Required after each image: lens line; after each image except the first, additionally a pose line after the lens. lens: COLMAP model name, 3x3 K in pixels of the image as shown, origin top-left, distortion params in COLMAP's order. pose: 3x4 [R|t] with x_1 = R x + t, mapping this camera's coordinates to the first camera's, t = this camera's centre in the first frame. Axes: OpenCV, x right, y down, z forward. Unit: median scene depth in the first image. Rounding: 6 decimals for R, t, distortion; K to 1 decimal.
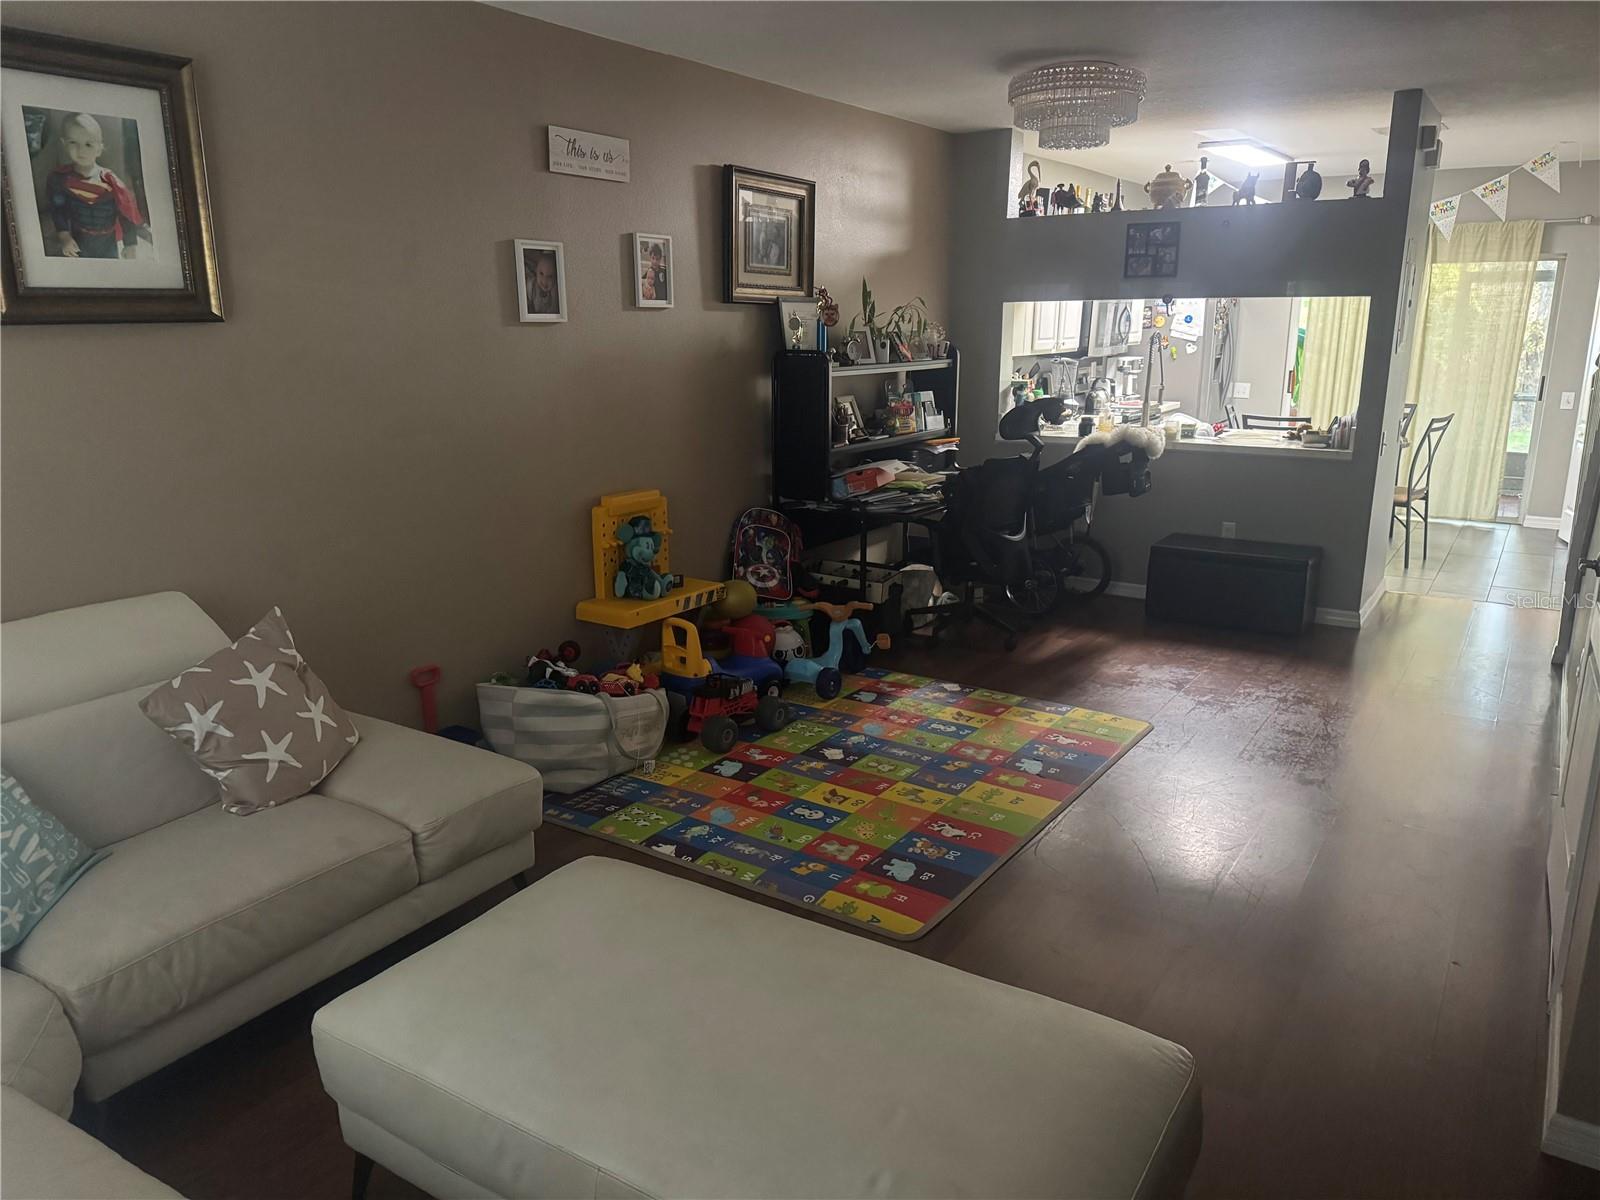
lens RADIAL K [[1133.4, 0, 800.0], [0, 1133.4, 600.0], [0, 0, 1]] dist [0.103350, -0.168063]
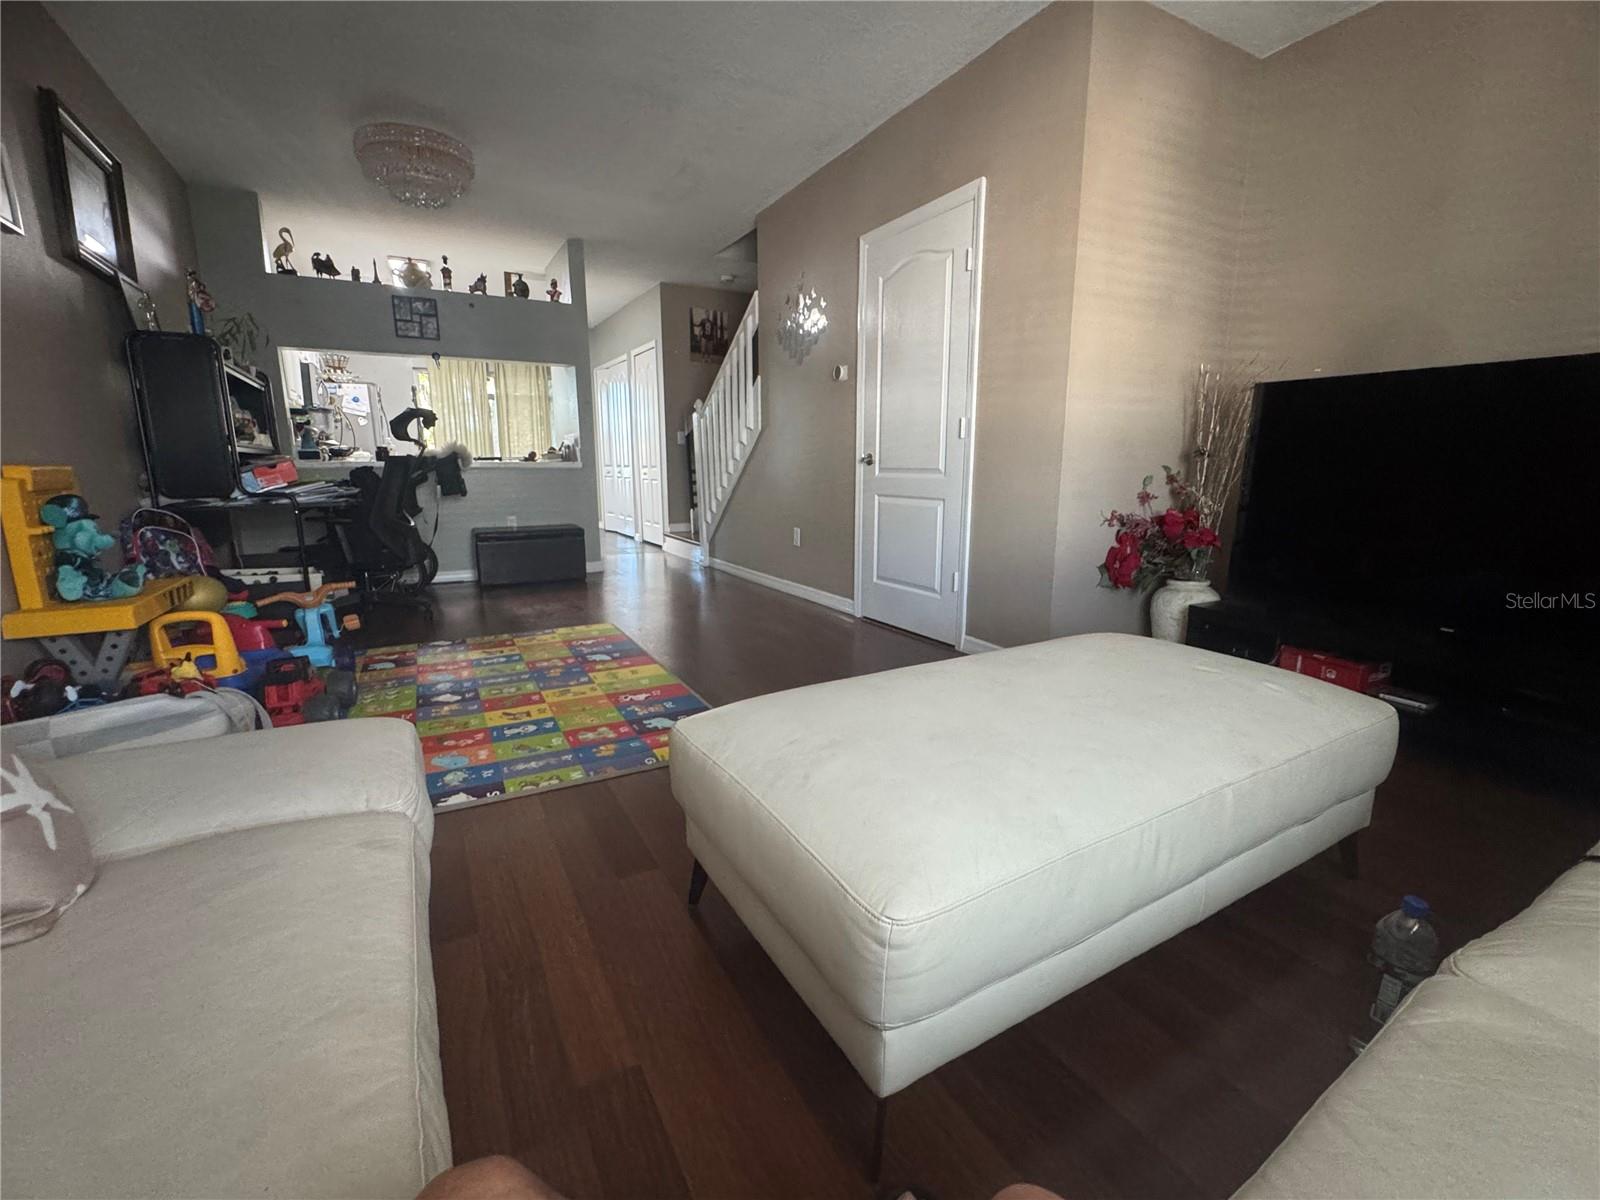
lens RADIAL K [[708.3, 0, 800.0], [0, 708.3, 600.0], [0, 0, 1]] dist [-0.015044, 0.000260]
pose [[0.437046, -0.161495, 0.884822, -0.389023], [0.220243, 0.973015, 0.068805, 0.077367], [-0.872057, 0.164805, 0.460820, 0.424427]]
